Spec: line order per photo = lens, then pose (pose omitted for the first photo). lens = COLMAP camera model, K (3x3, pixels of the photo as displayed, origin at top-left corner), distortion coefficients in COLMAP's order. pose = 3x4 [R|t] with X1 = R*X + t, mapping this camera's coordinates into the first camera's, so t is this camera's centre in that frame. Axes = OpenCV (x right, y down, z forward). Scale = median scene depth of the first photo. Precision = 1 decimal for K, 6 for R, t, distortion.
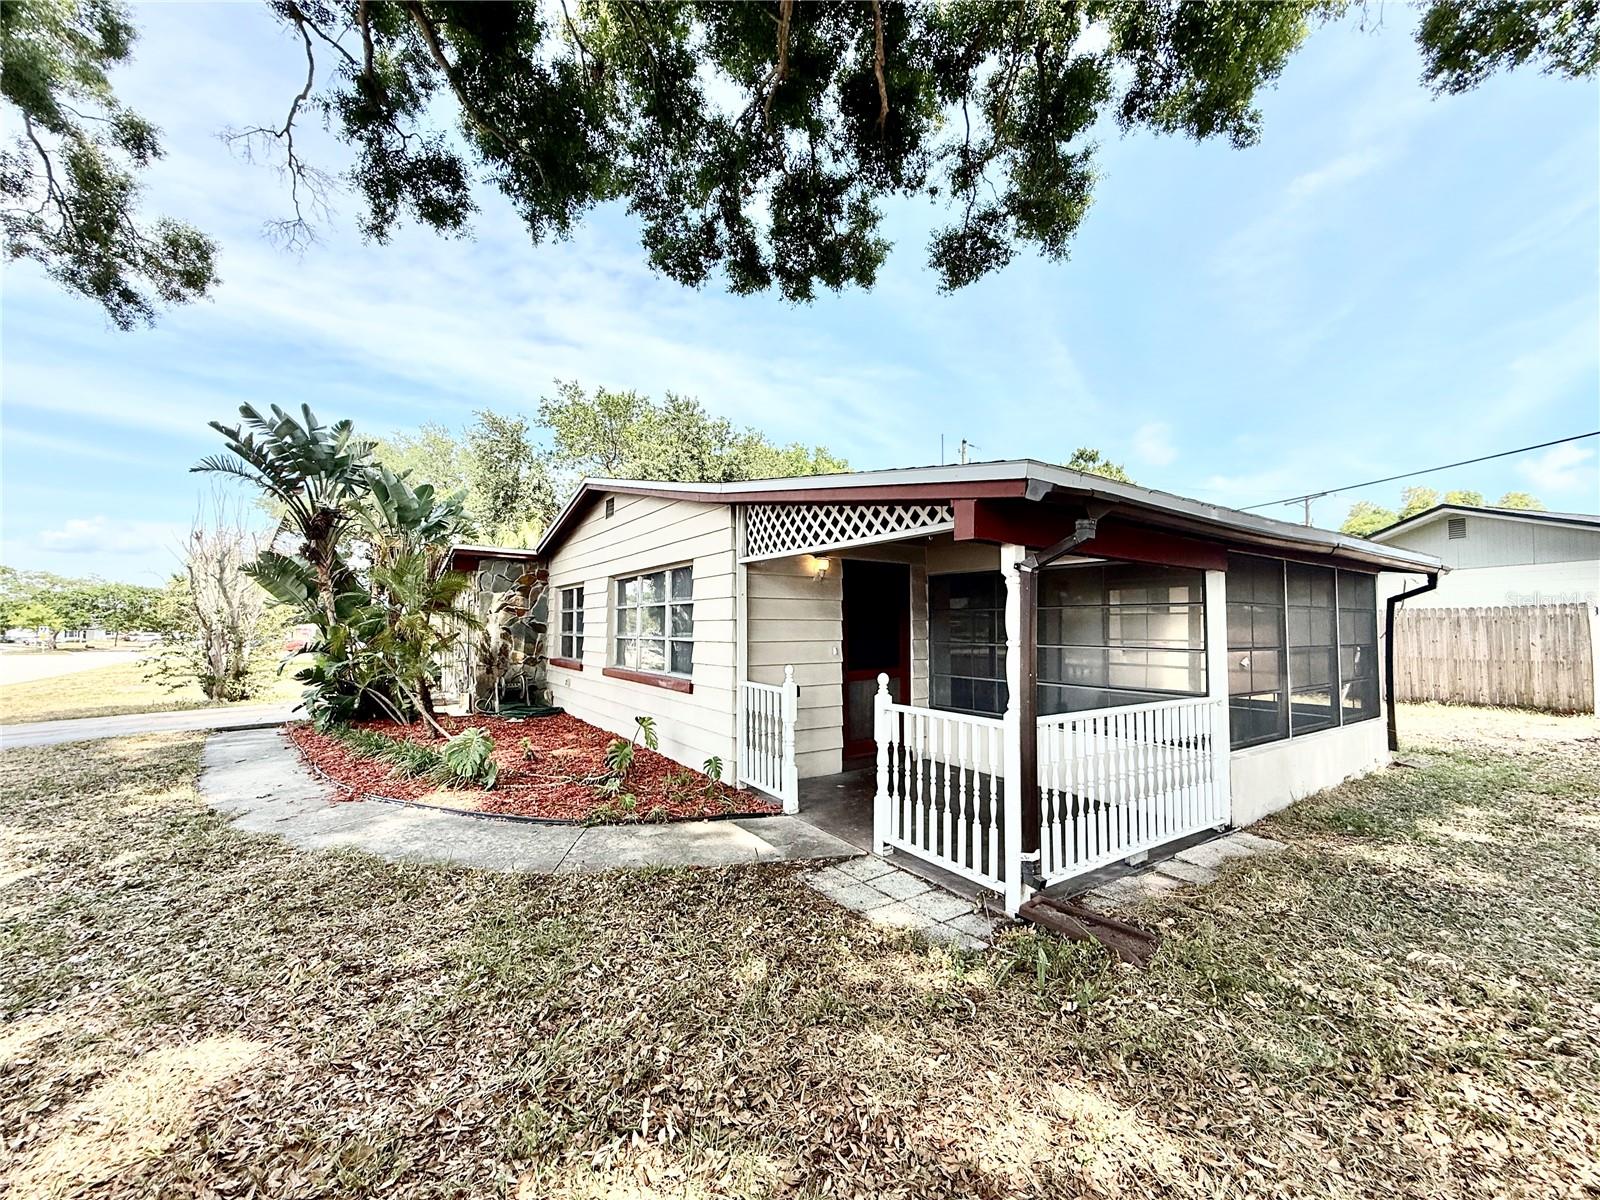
lens RADIAL K [[636.5, 0, 792.2], [0, 636.5, 599.5], [0, 0, 1]] dist [0.000484, 0.000061]
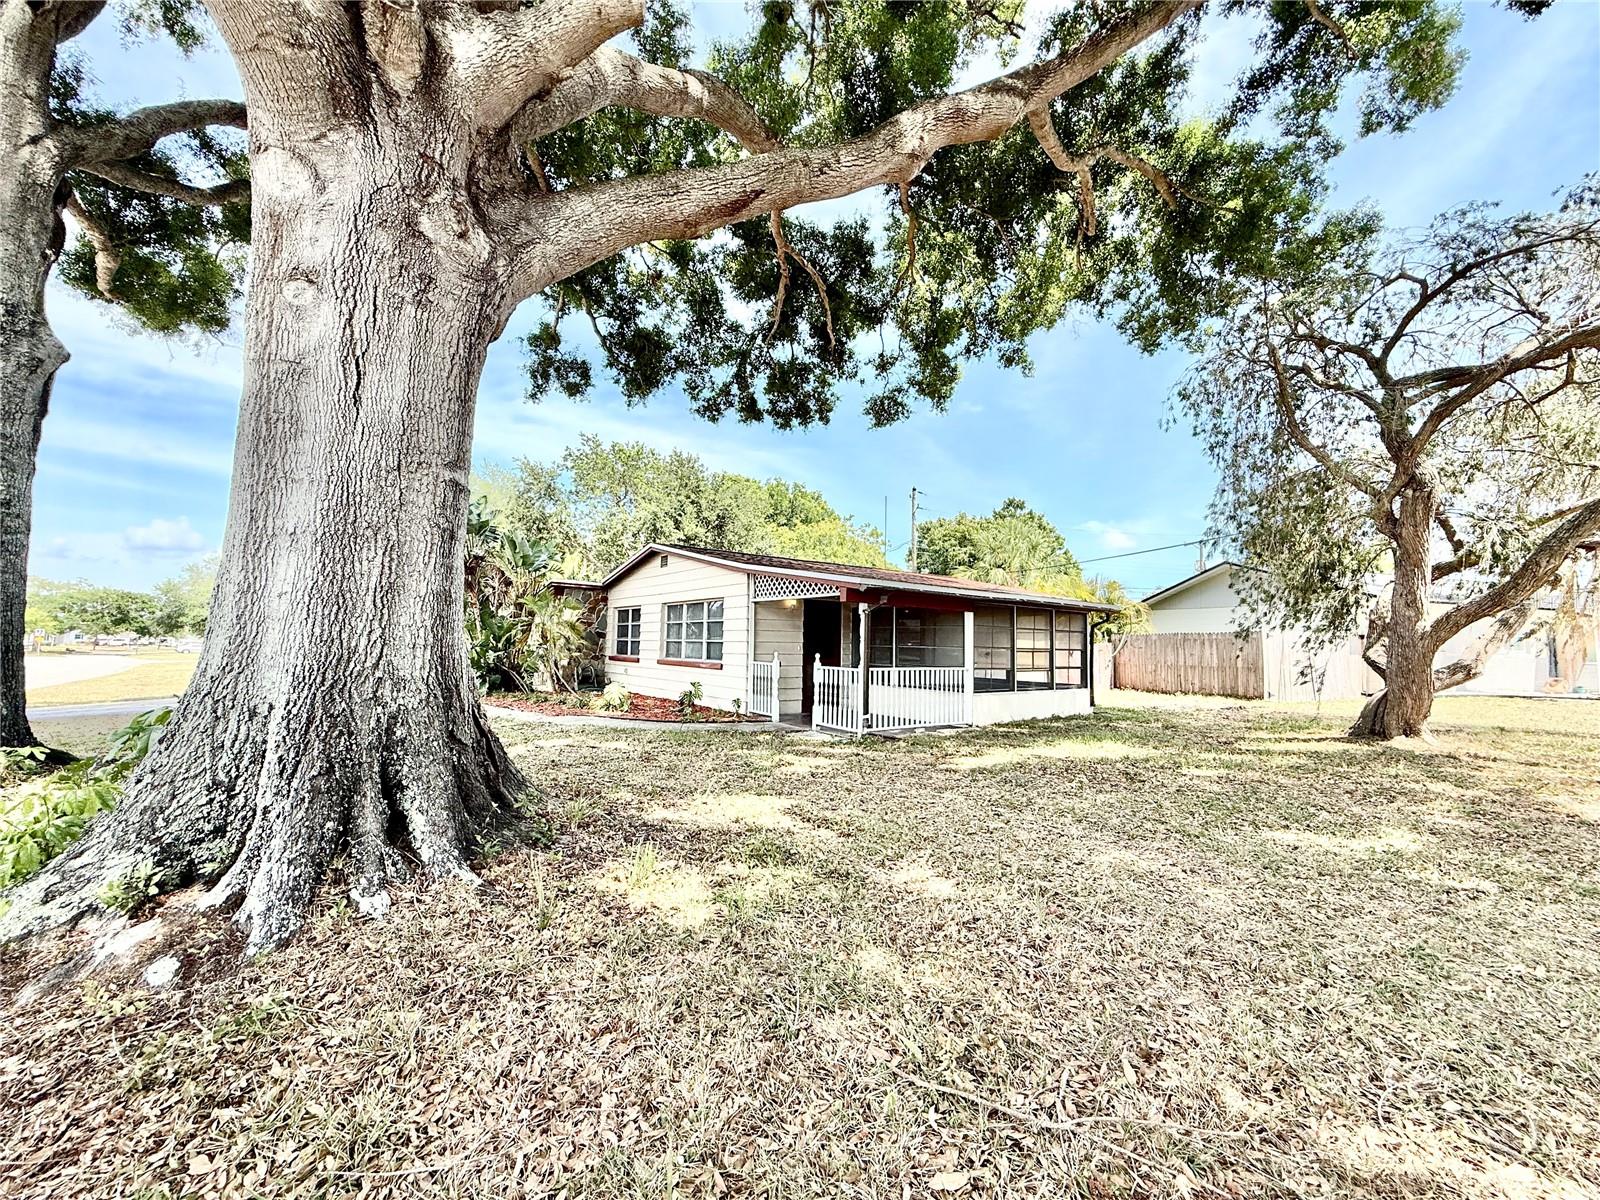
lens RADIAL K [[636.5, 0, 792.2], [0, 636.5, 599.5], [0, 0, 1]] dist [0.000484, 0.000061]
pose [[0.998901, 0.020115, 0.042339, -0.023848], [-0.019005, 0.999470, -0.026440, -0.008230], [-0.042848, 0.025606, 0.998753, -0.597631]]
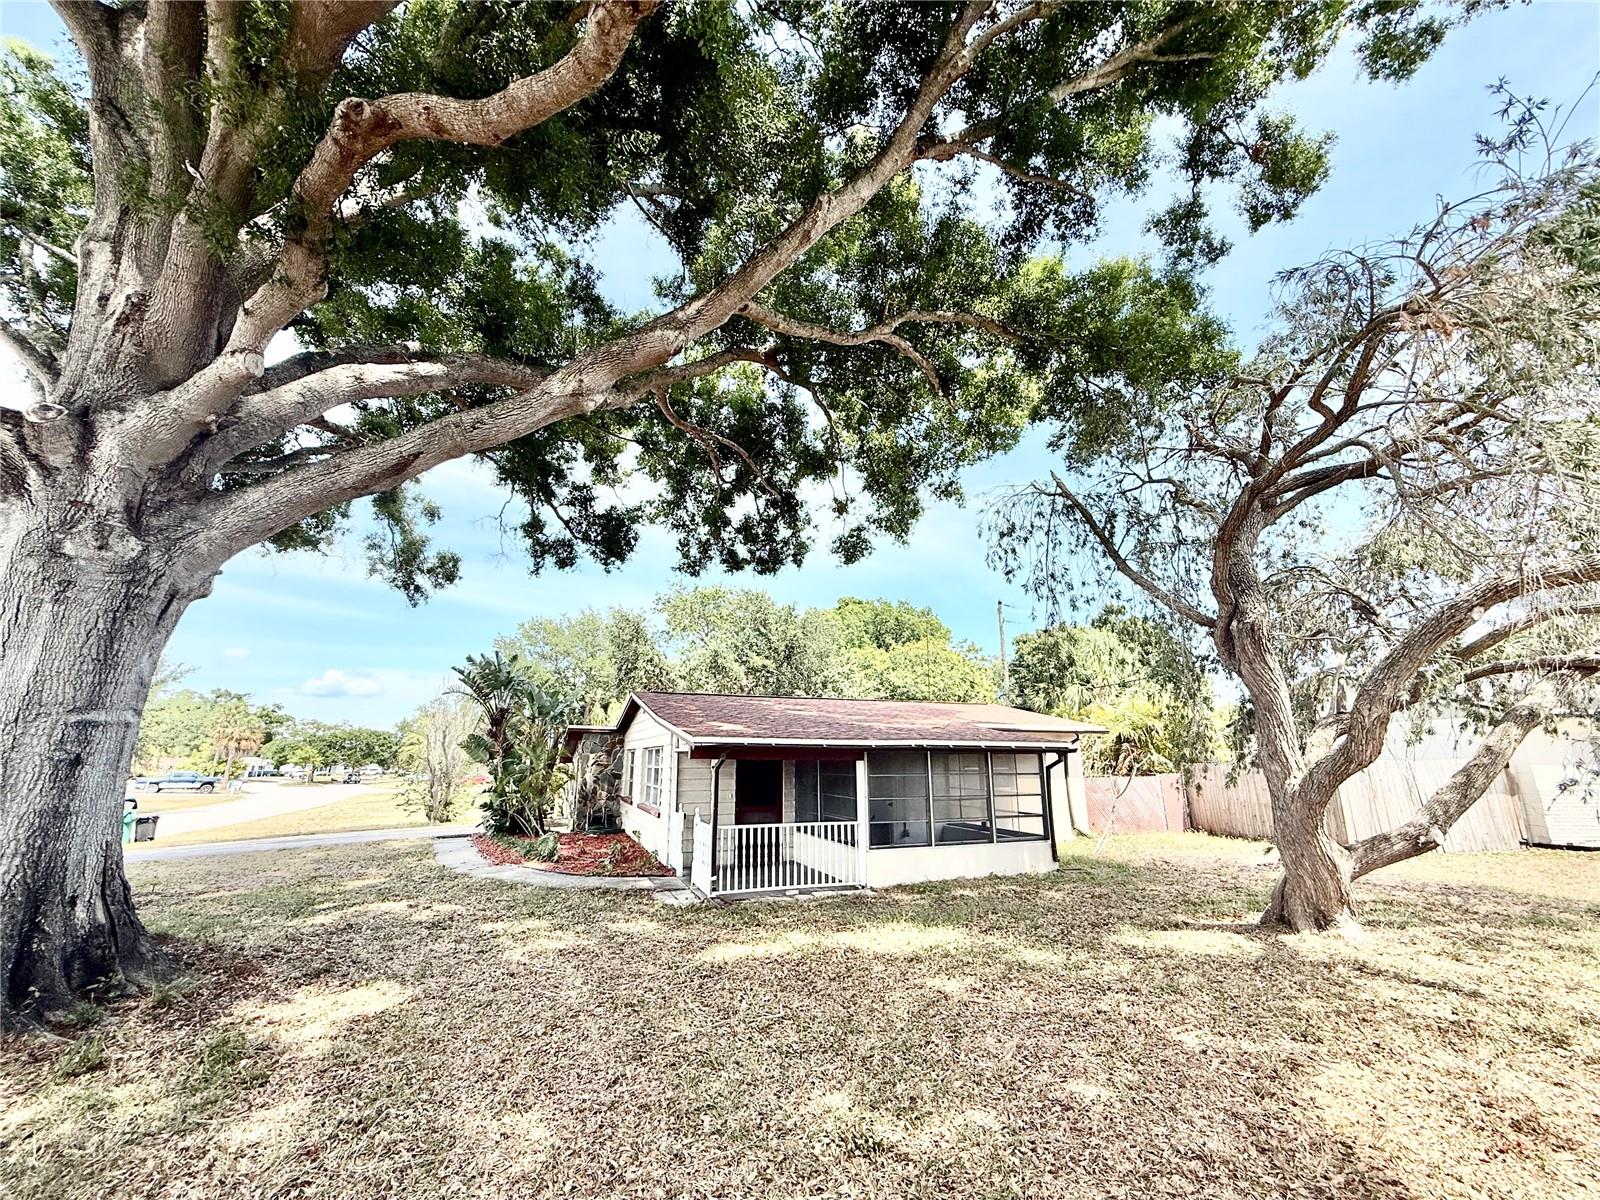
lens RADIAL K [[636.1, 0, 790.7], [0, 636.1, 600.9], [0, 0, 1]] dist [0.004858, 0.000167]
pose [[0.975723, -0.054516, -0.212116, 0.457857], [0.010913, 0.979423, -0.201525, -0.069876], [0.218738, 0.194317, 0.956240, -0.597262]]
